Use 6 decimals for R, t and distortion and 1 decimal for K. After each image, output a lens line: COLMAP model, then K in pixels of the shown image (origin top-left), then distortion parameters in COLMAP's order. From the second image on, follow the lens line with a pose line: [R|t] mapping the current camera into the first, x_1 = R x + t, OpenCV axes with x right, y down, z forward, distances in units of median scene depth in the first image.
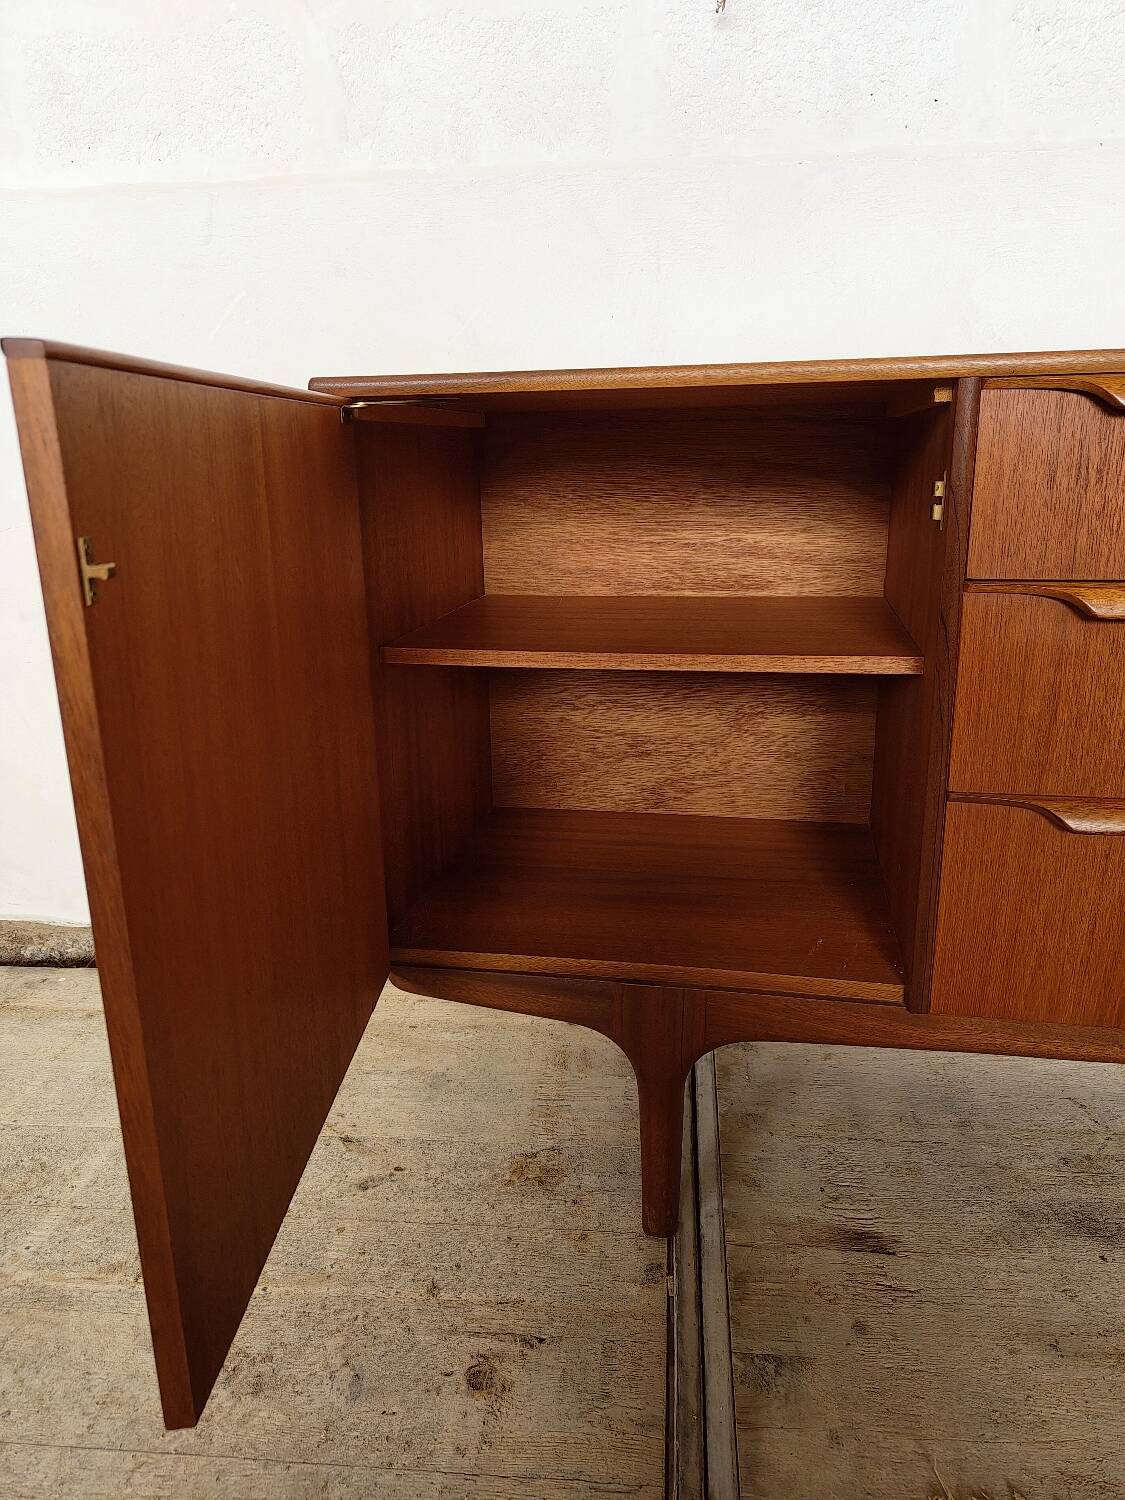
lens RADIAL K [[1048.7, 0, 557.7], [0, 1048.7, 734.3], [0, 0, 1]] dist [0.008033, -0.005167]
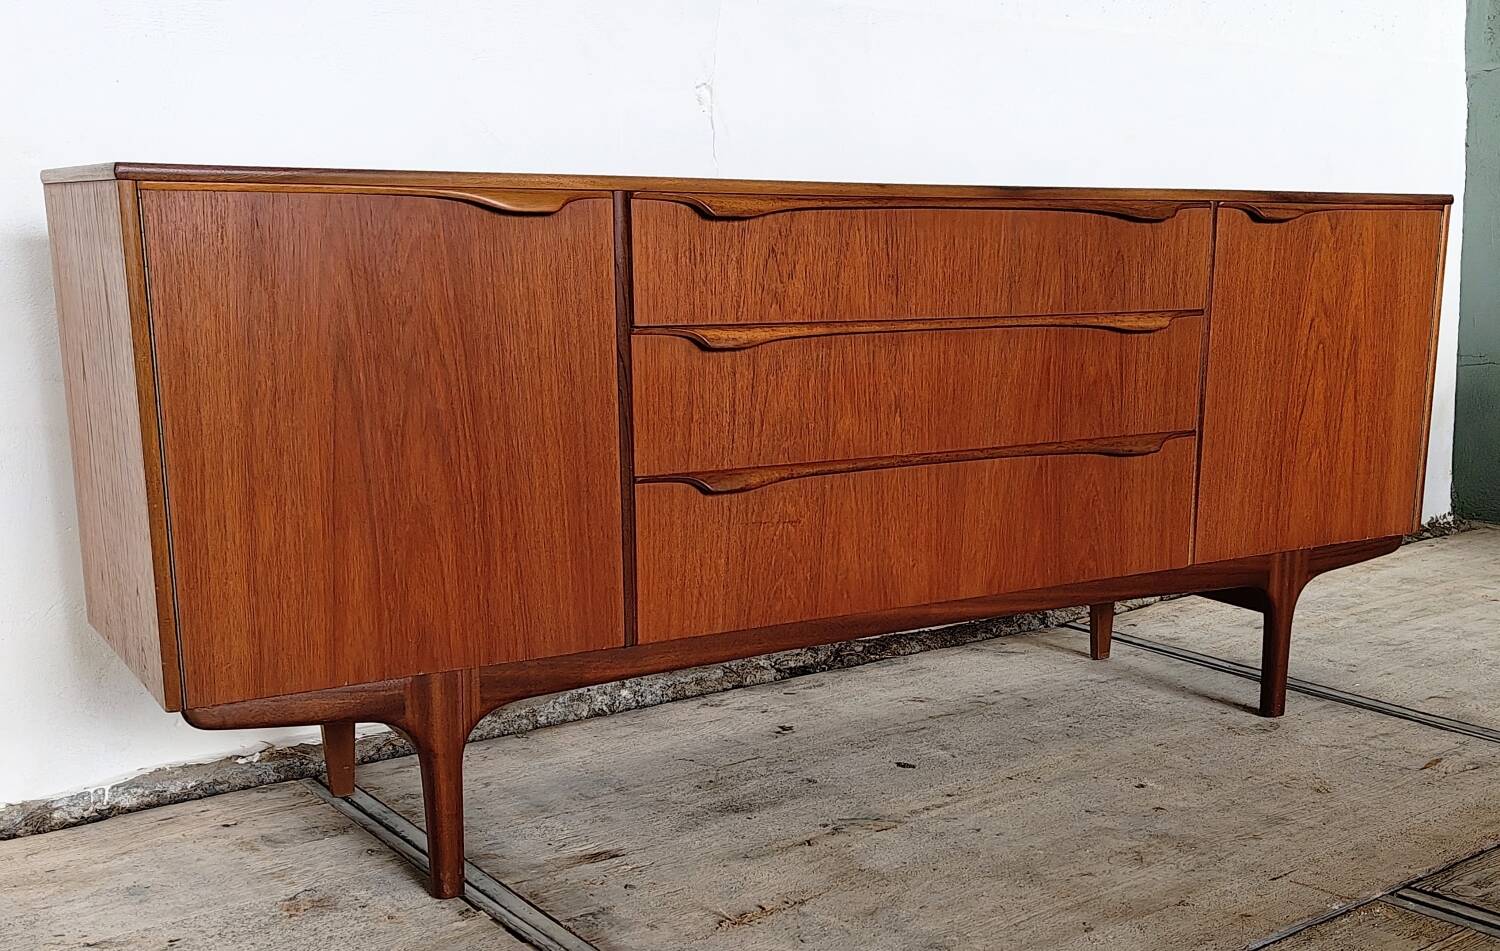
lens RADIAL K [[1660.8, 0, 871.3], [0, 1660.8, 624.8], [0, 0, 1]] dist [0.031327, 0.000000]
pose [[0.706591, -0.138341, 0.693968, -0.961944], [0.155223, 0.987120, 0.038734, 0.208487], [-0.690388, 0.080351, 0.718963, -0.799387]]
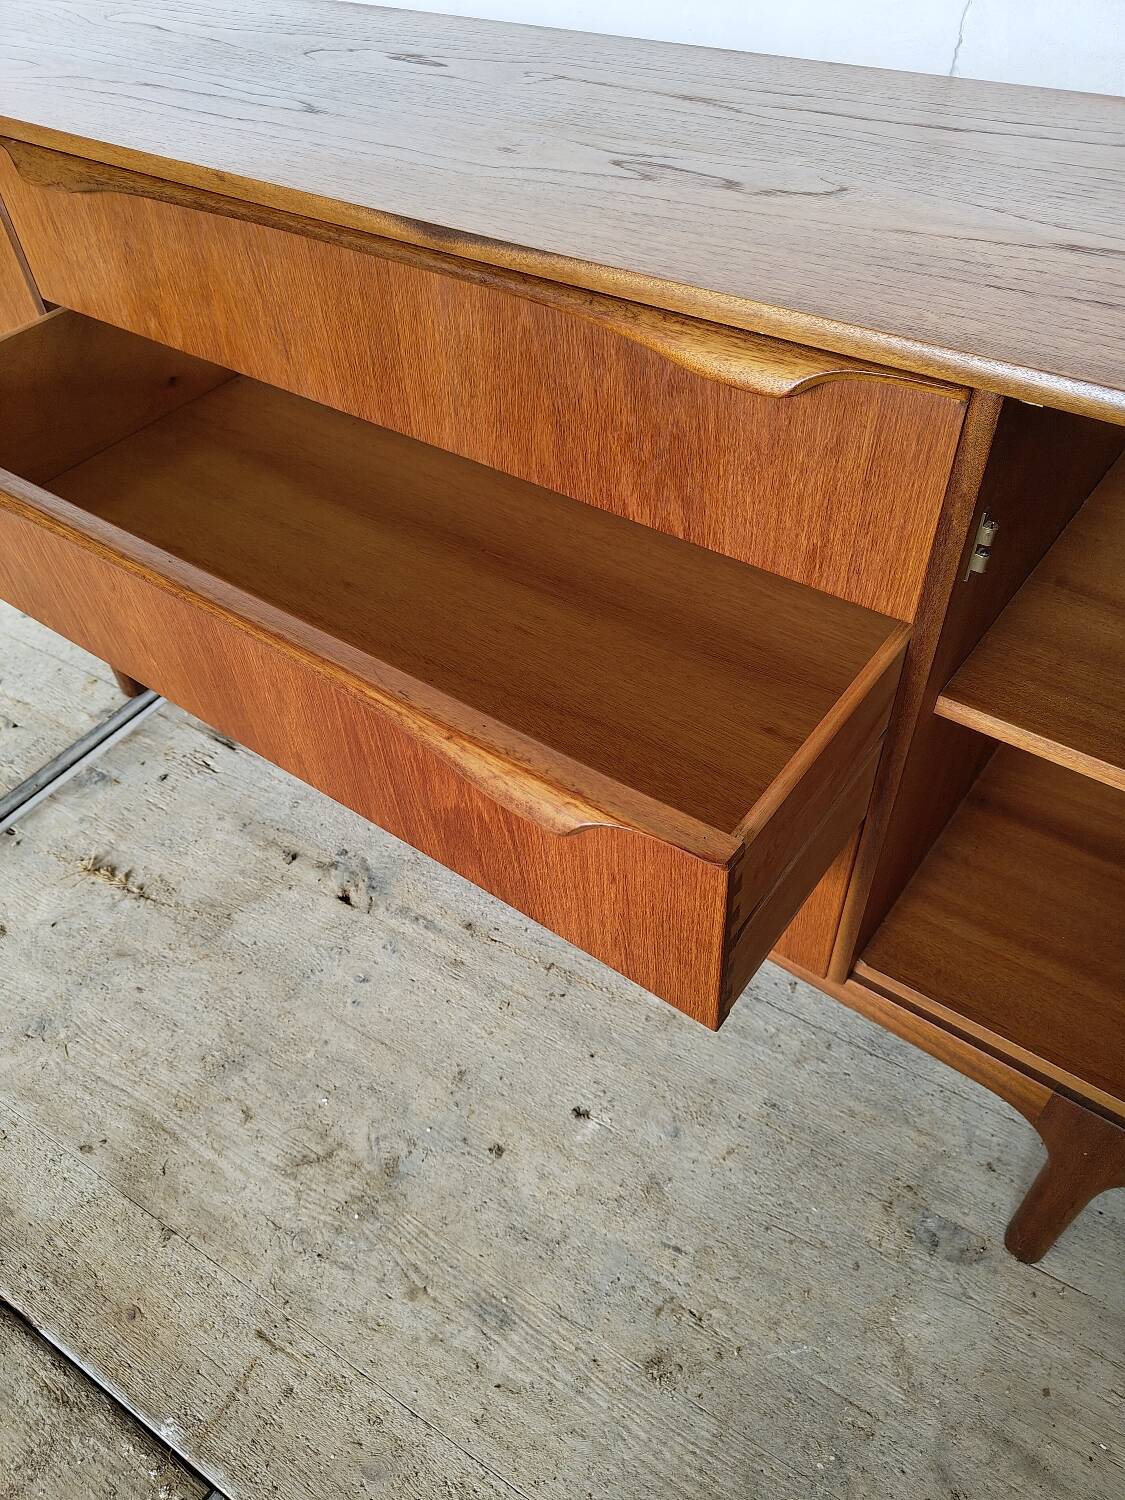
lens RADIAL K [[1048.7, 0, 558.3], [0, 1048.7, 763.9], [0, 0, 1]] dist [0.008033, -0.005167]
pose [[0.896508, 0.305130, -0.321200, 1.387061], [-0.091054, 0.836437, 0.540447, -0.382572], [0.433570, -0.455268, 0.777656, 0.036615]]
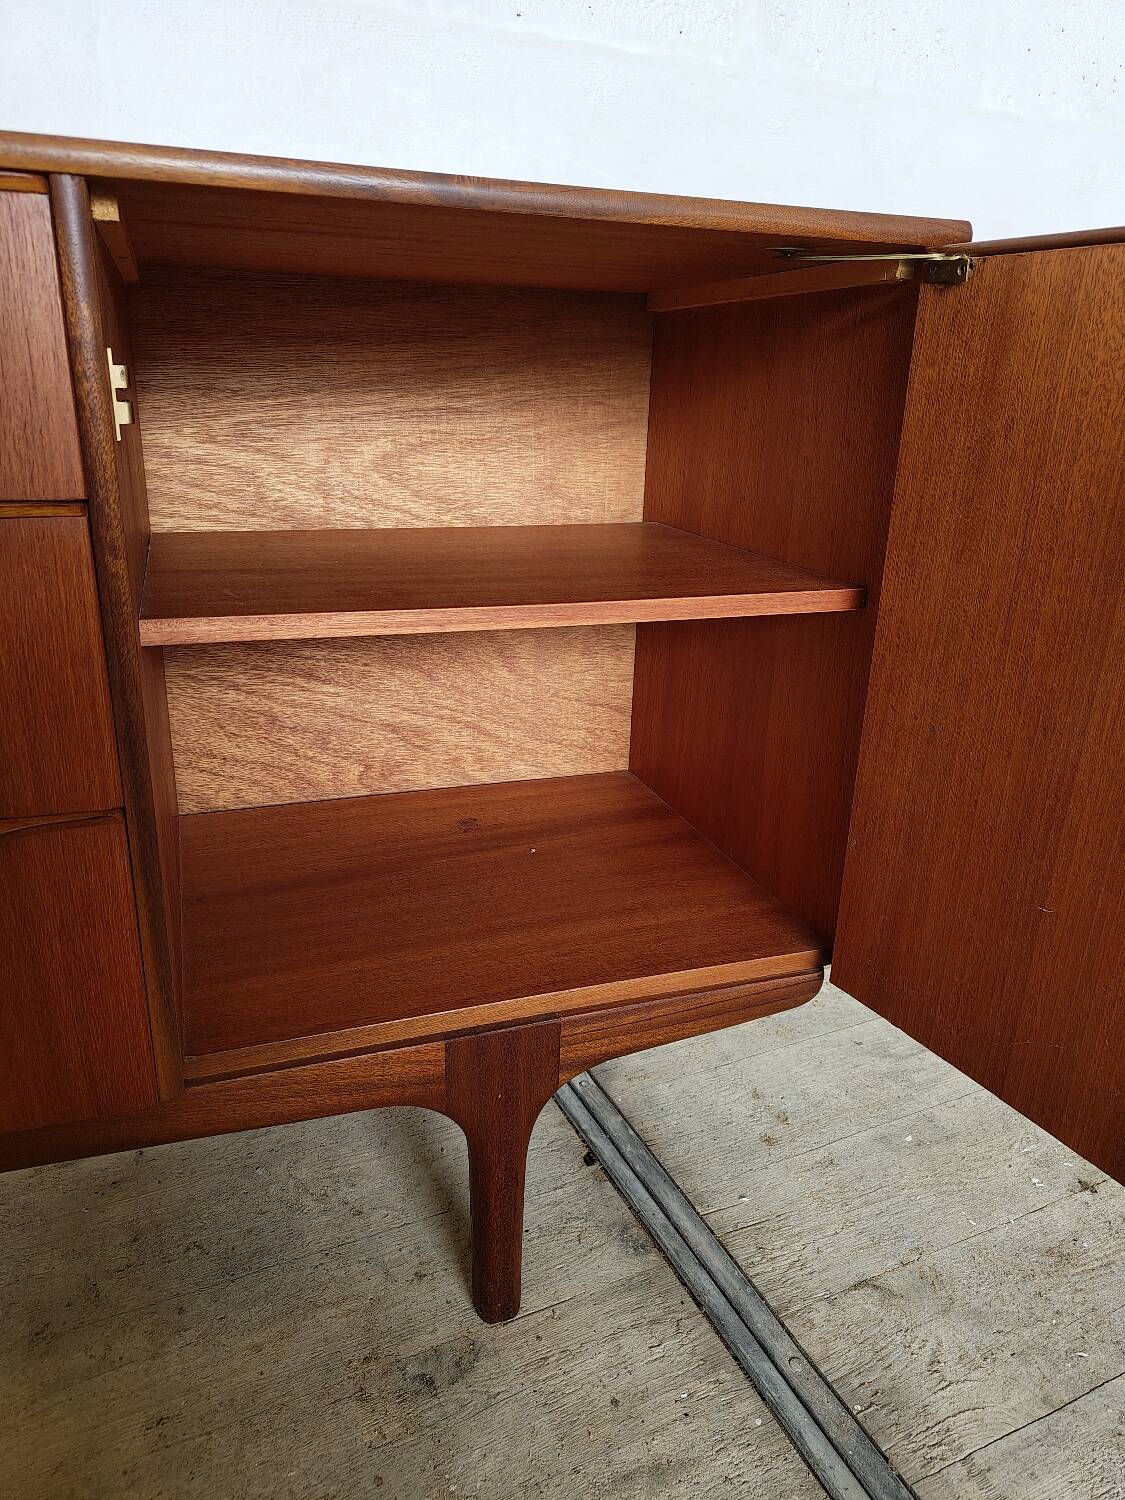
lens RADIAL K [[1048.7, 0, 574.3], [0, 1048.7, 753.7], [0, 0, 1]] dist [0.008033, -0.005167]
pose [[0.854540, -0.125596, 0.503970, 1.263628], [0.084843, 0.991044, 0.103120, 0.002585], [-0.512408, -0.045361, 0.857543, 0.042664]]
